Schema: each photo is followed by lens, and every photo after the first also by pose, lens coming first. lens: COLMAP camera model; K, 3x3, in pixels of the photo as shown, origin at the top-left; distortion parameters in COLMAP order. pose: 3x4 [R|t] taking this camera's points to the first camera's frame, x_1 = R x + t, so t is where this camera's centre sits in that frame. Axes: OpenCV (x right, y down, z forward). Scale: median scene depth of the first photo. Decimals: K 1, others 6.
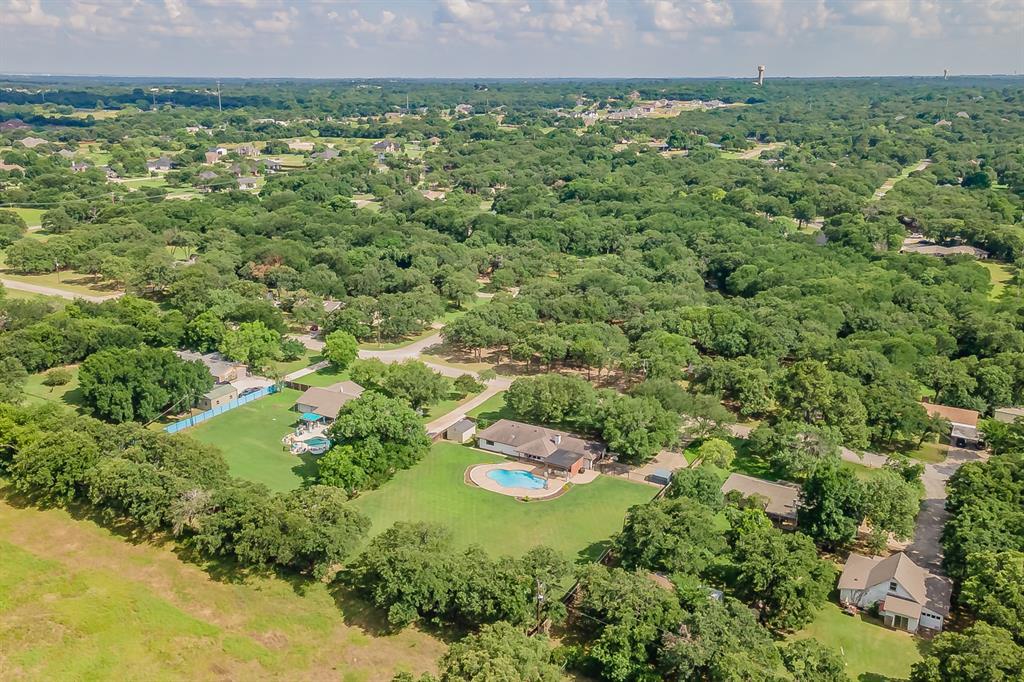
lens RADIAL K [[949.4, 0, 512.0], [0, 949.4, 341.0], [0, 0, 1]] dist [0.057232, 0.007223]
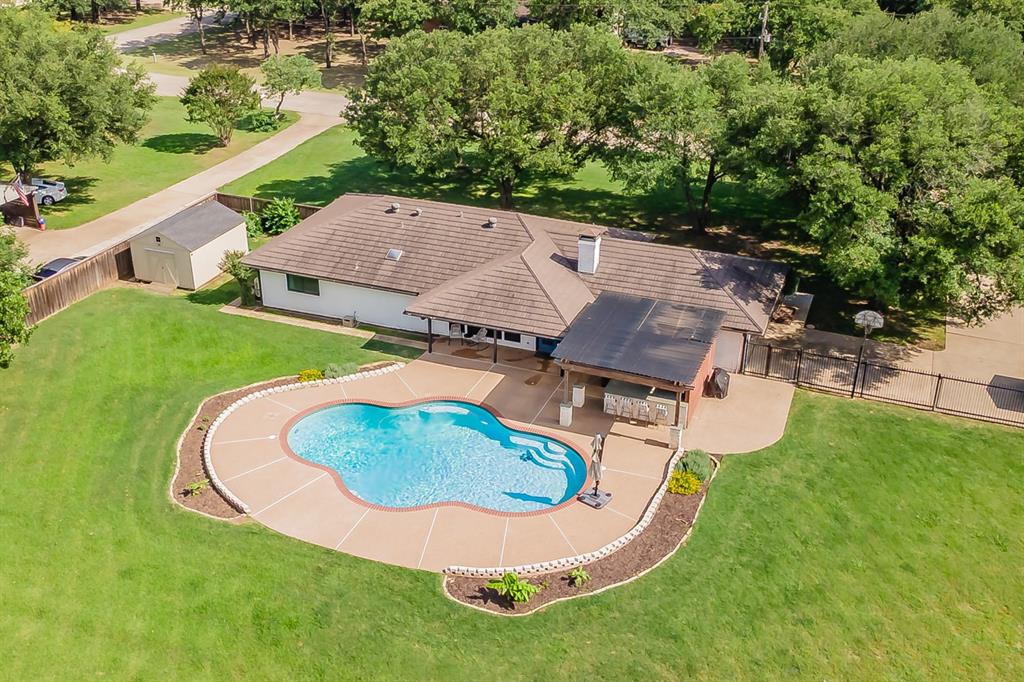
lens RADIAL K [[1106.7, 0, 480.2], [0, 1106.7, 341.0], [0, 0, 1]] dist [0.012243, 0.007971]
pose [[0.993490, -0.066198, 0.092710, -0.005042], [0.049631, 0.984056, 0.170793, 0.073392], [-0.102538, -0.165080, 0.980936, 0.697142]]
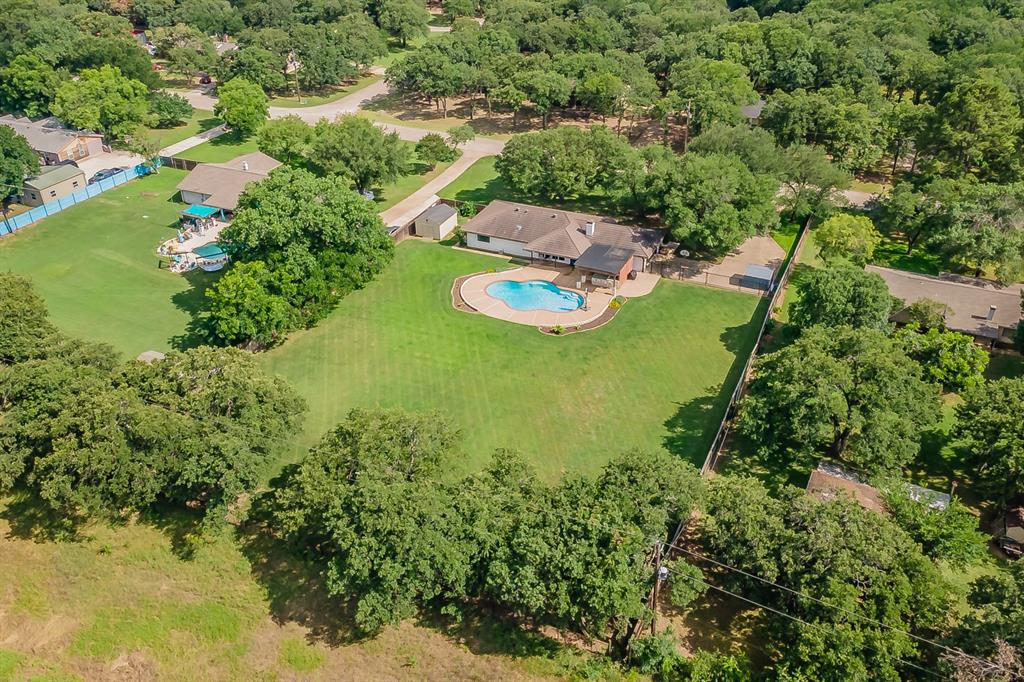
lens RADIAL K [[949.4, 0, 512.0], [0, 949.4, 341.0], [0, 0, 1]] dist [0.057232, 0.007223]
pose [[0.996698, -0.060830, 0.053778, -0.041838], [0.046142, 0.969354, 0.241297, 0.018907], [-0.066808, -0.238019, 0.968960, 0.344730]]
